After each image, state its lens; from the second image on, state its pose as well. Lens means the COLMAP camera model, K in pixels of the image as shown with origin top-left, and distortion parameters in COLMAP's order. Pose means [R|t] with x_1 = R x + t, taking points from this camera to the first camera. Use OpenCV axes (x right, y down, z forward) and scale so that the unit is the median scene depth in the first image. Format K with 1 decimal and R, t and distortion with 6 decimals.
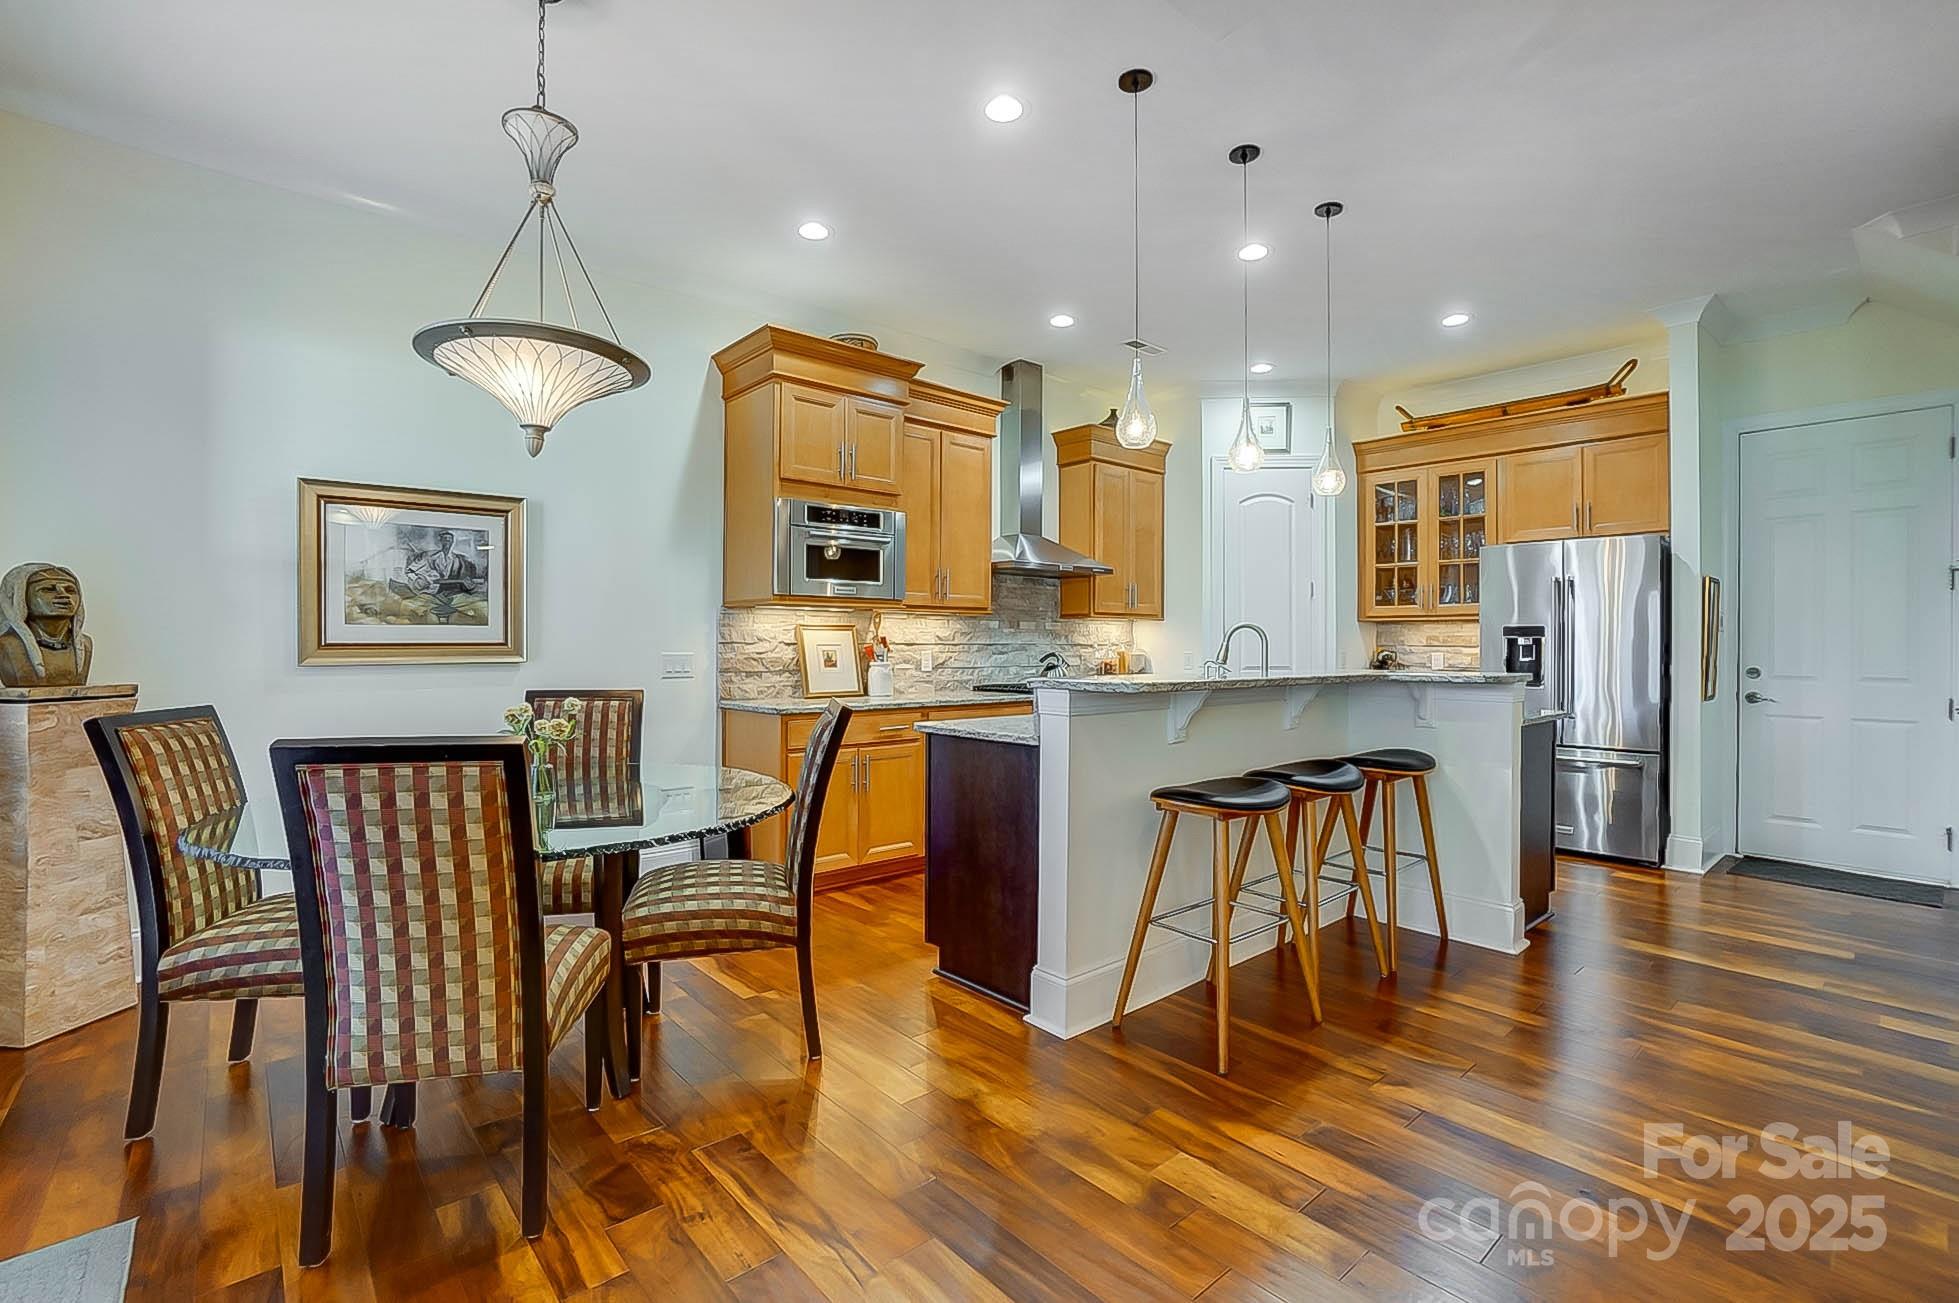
lens RADIAL K [[878.8, 0, 973.8], [0, 878.8, 644.3], [0, 0, 1]] dist [-0.031321, 0.008059]
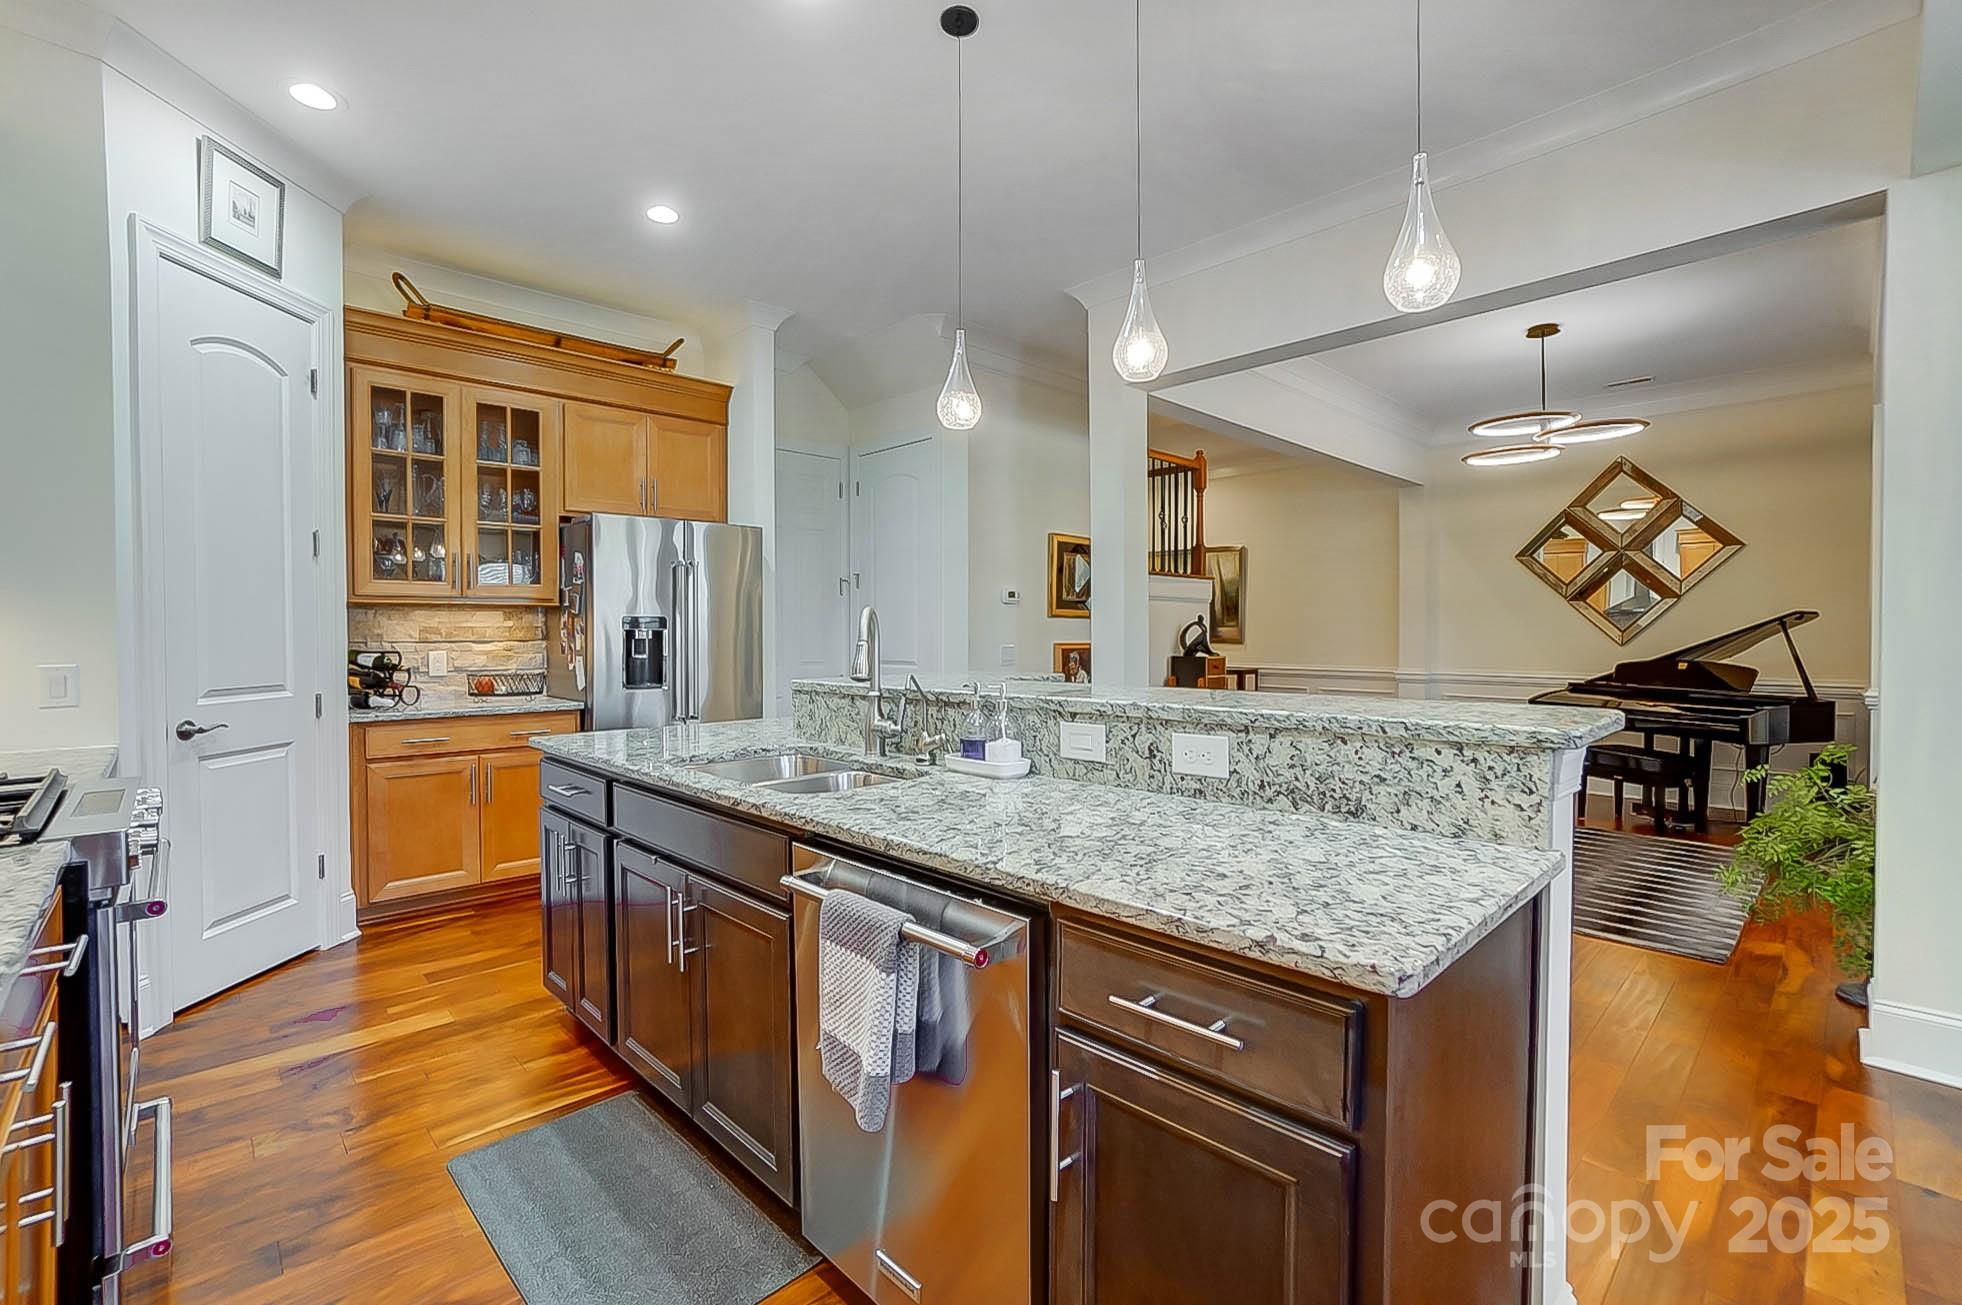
lens RADIAL K [[880.1, 0, 963.6], [0, 880.1, 638.2], [0, 0, 1]] dist [-0.031321, 0.008059]
pose [[-0.051127, -0.012665, 0.998612, -0.227168], [0.001012, 0.999918, 0.012734, -0.011406], [-0.998692, 0.001661, -0.051111, 0.760998]]
